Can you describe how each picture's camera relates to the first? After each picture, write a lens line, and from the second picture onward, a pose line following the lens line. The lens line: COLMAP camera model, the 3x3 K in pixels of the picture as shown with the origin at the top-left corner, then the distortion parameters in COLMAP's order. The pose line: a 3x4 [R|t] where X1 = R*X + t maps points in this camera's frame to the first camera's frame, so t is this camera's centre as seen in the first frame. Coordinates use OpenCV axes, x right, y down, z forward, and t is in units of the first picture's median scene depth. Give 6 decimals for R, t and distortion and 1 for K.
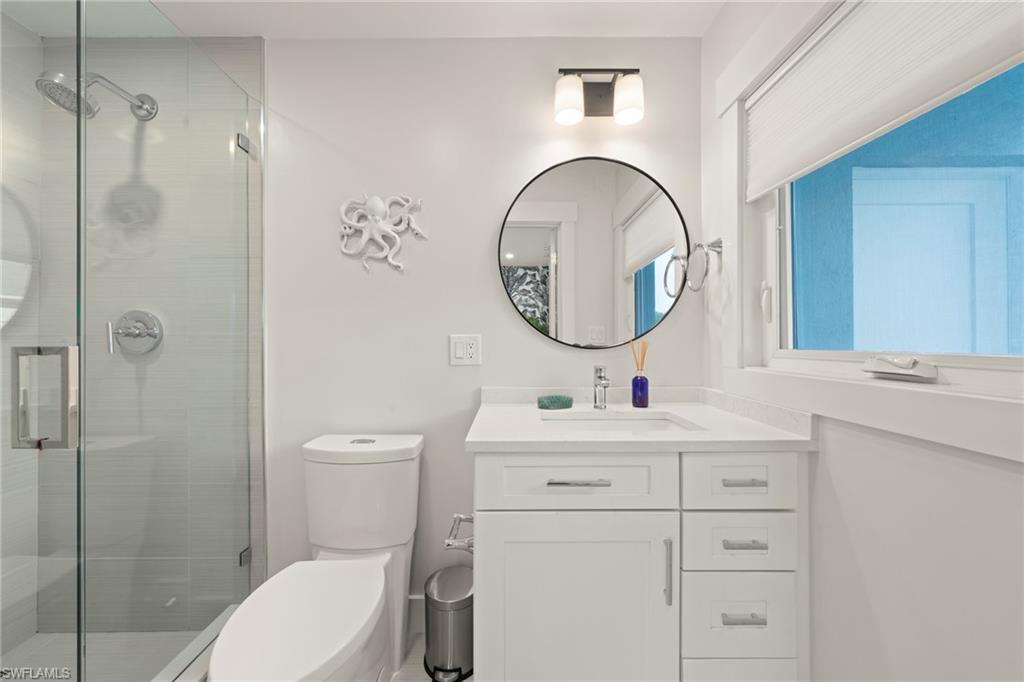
lens RADIAL K [[375.2, 0, 512.4], [0, 375.2, 337.9], [0, 0, 1]] dist [-0.001399, 0.000006]
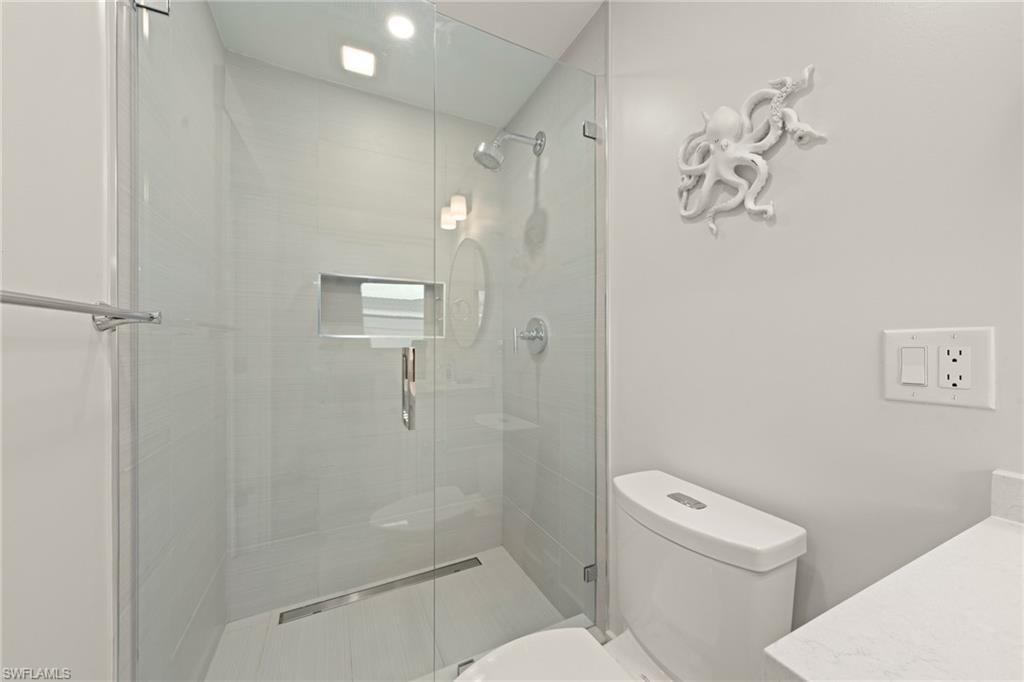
lens RADIAL K [[375.2, 0, 512.8], [0, 375.2, 346.8], [0, 0, 1]] dist [-0.001399, 0.000006]
pose [[0.439892, 0.009891, -0.897996, 0.039304], [-0.004422, 0.999951, 0.008847, 0.009887], [0.898040, 0.000079, 0.439914, 0.410983]]
